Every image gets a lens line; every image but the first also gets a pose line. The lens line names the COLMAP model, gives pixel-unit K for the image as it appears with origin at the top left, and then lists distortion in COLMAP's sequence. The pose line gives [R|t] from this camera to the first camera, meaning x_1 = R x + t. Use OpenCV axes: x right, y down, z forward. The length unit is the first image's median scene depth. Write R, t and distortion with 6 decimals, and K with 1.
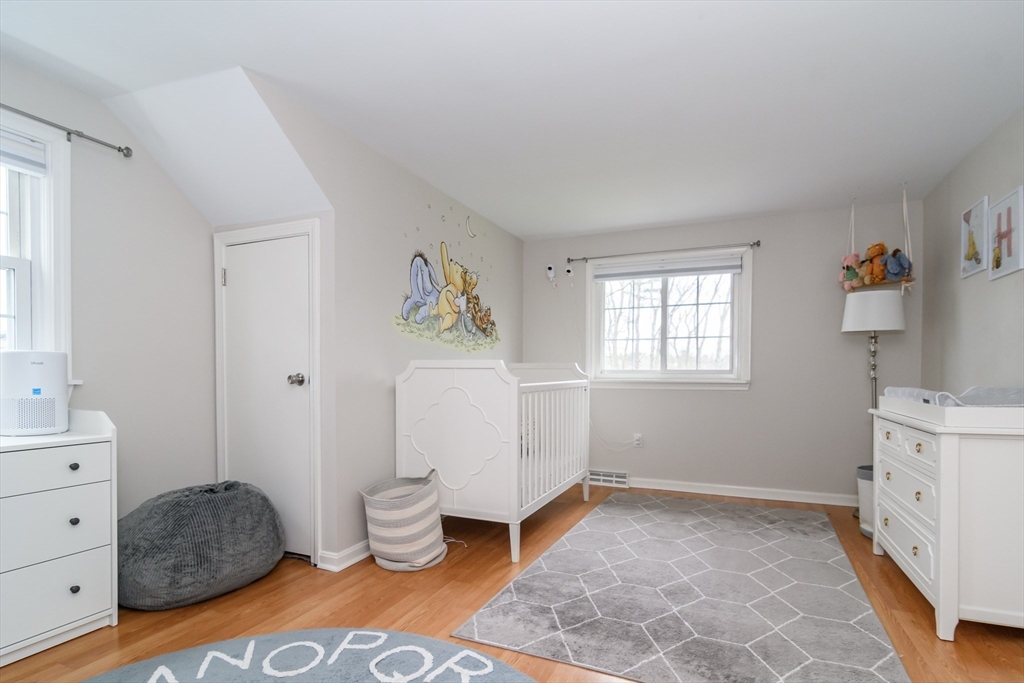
lens RADIAL K [[498.1, 0, 517.3], [0, 498.1, 379.0], [0, 0, 1]] dist [-0.004345, 0.001403]
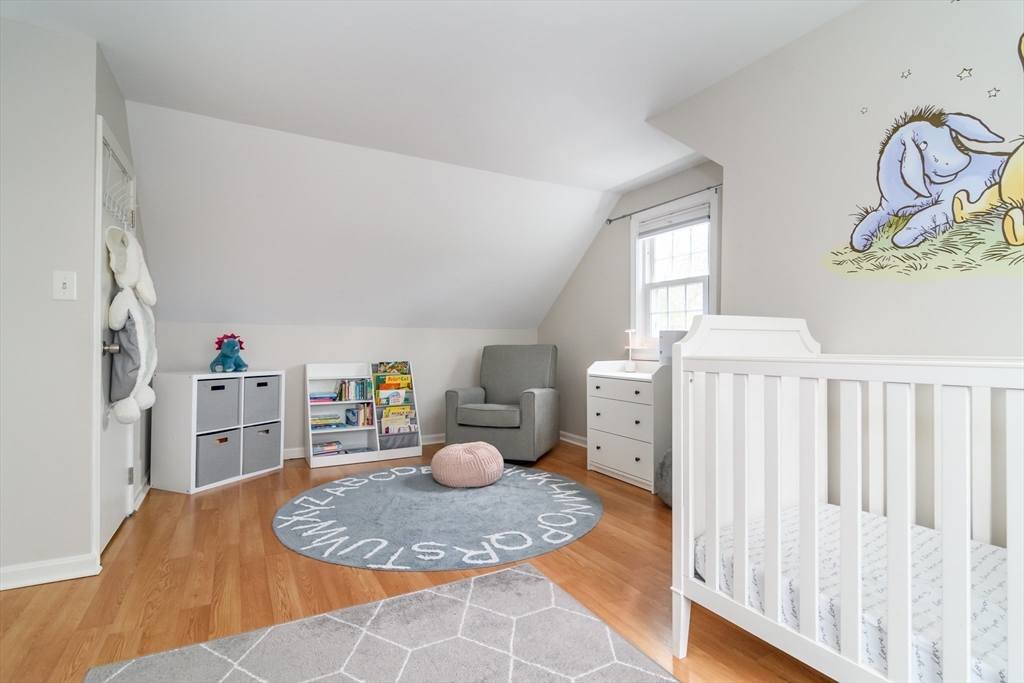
lens RADIAL K [[498.1, 0, 511.8], [0, 498.1, 339.5], [0, 0, 1]] dist [-0.004345, 0.001403]
pose [[-0.603793, -0.010891, -0.797067, 0.494879], [-0.012187, 0.999916, -0.004430, -0.003820], [0.797048, 0.007039, -0.603875, 0.997505]]
